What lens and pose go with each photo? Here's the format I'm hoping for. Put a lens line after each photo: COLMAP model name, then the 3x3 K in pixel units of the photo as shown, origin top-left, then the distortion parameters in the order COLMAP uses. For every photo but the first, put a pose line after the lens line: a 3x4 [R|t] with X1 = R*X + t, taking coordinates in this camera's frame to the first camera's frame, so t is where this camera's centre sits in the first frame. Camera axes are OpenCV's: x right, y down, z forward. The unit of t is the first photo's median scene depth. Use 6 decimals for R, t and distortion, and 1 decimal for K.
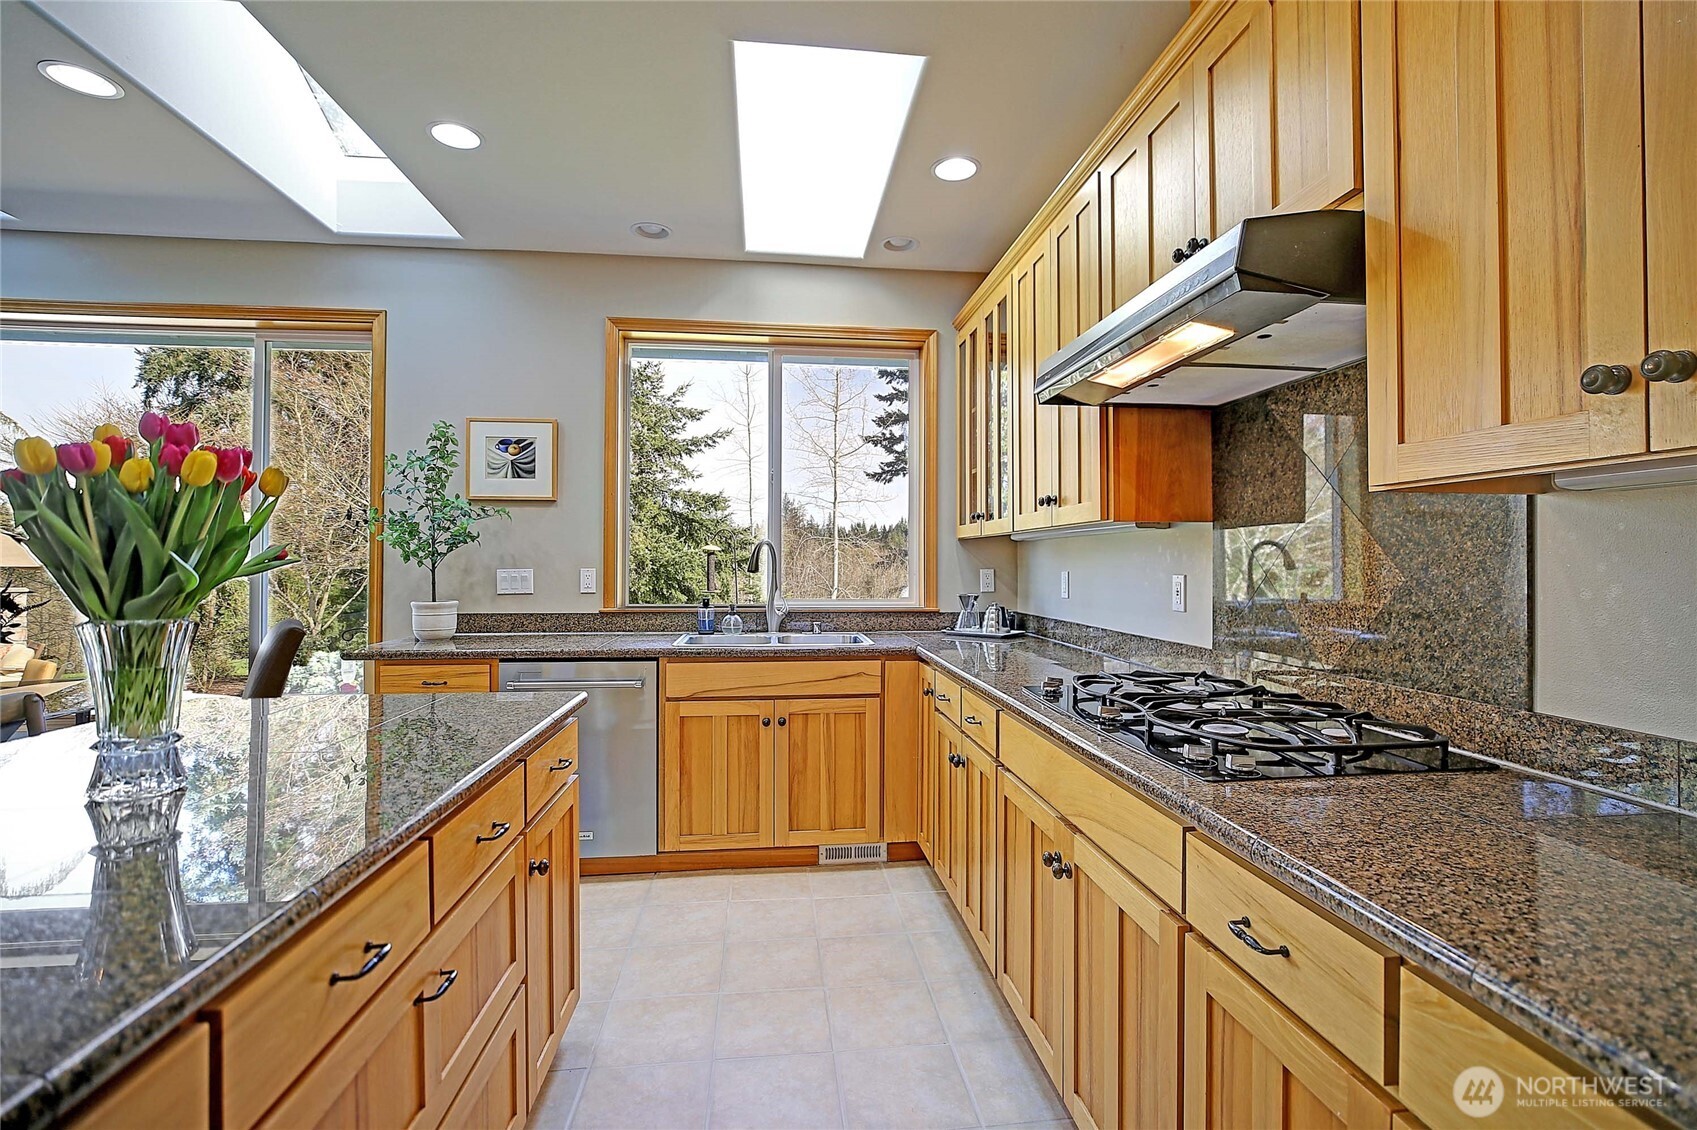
lens RADIAL K [[771.9, 0, 854.3], [0, 771.9, 556.8], [0, 0, 1]] dist [-0.030478, 0.008025]
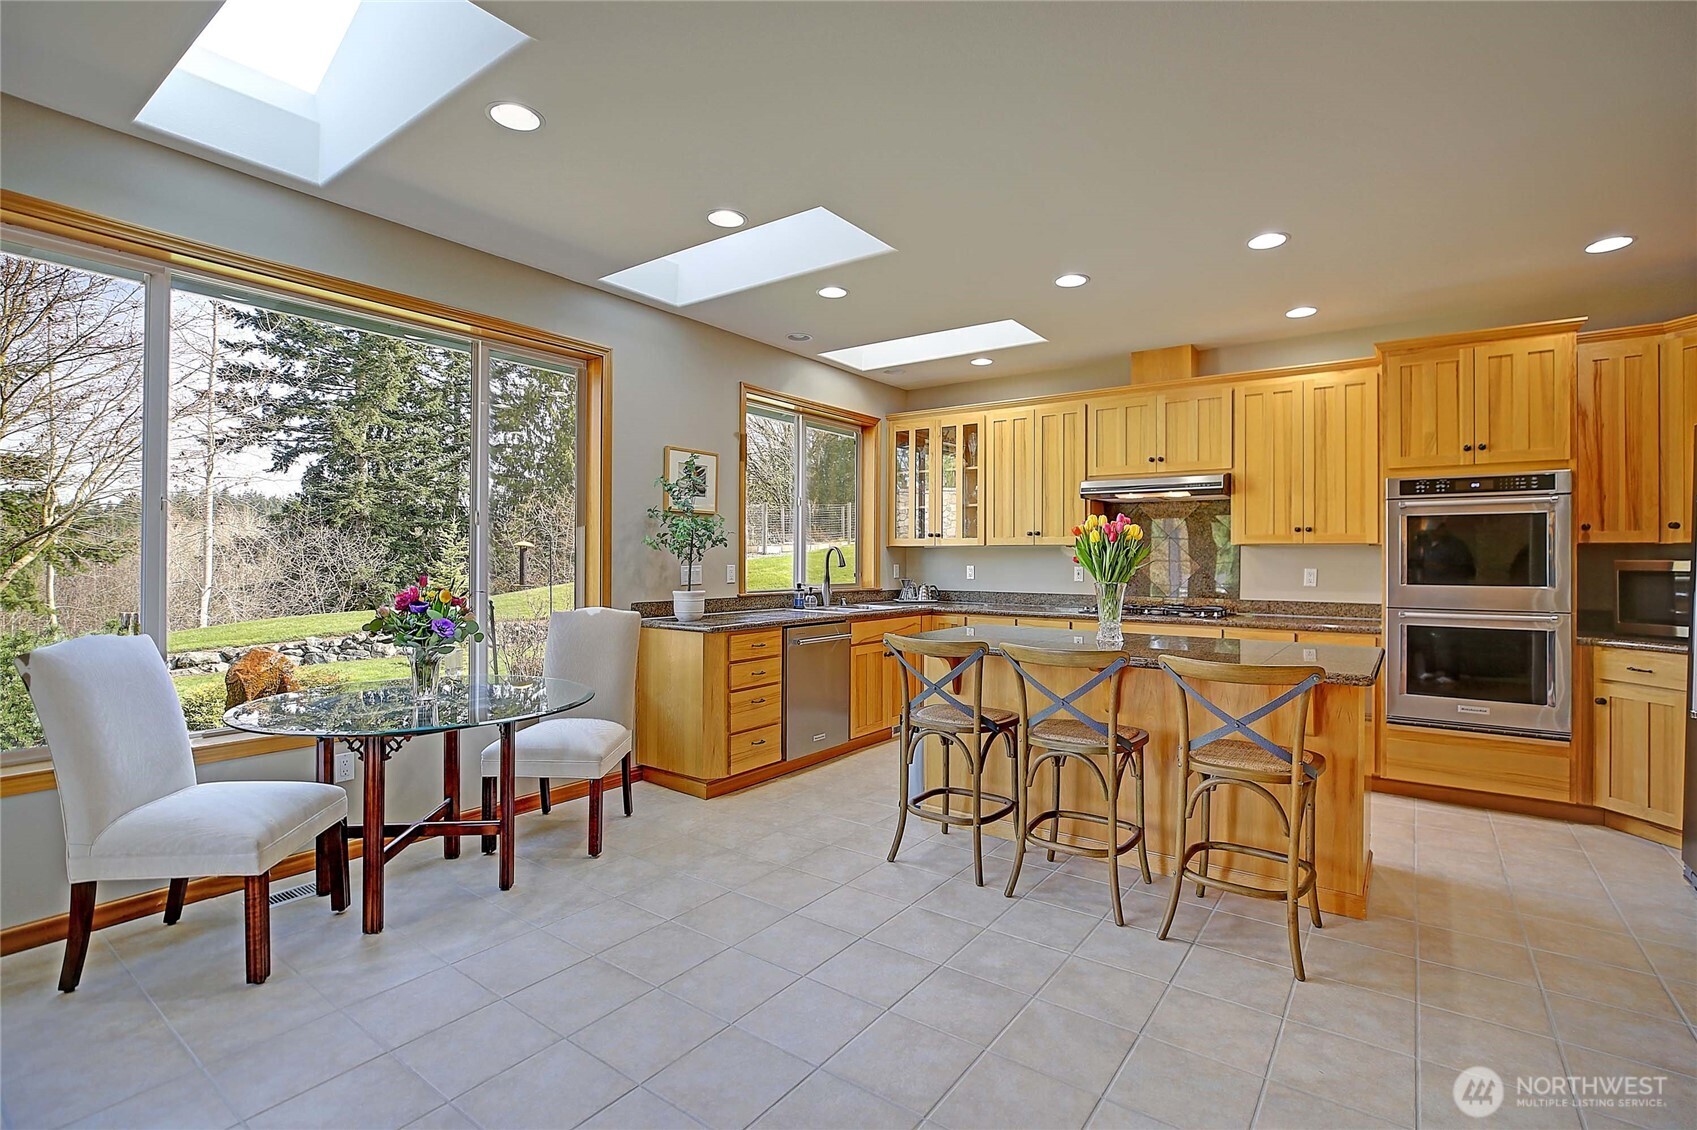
lens RADIAL K [[771.9, 0, 860.6], [0, 771.9, 561.5], [0, 0, 1]] dist [-0.030478, 0.008025]
pose [[0.685976, -0.000175, 0.727624, -1.199275], [-0.011814, 0.999865, 0.011378, -0.009058], [-0.727528, -0.016401, 0.685882, -0.107288]]
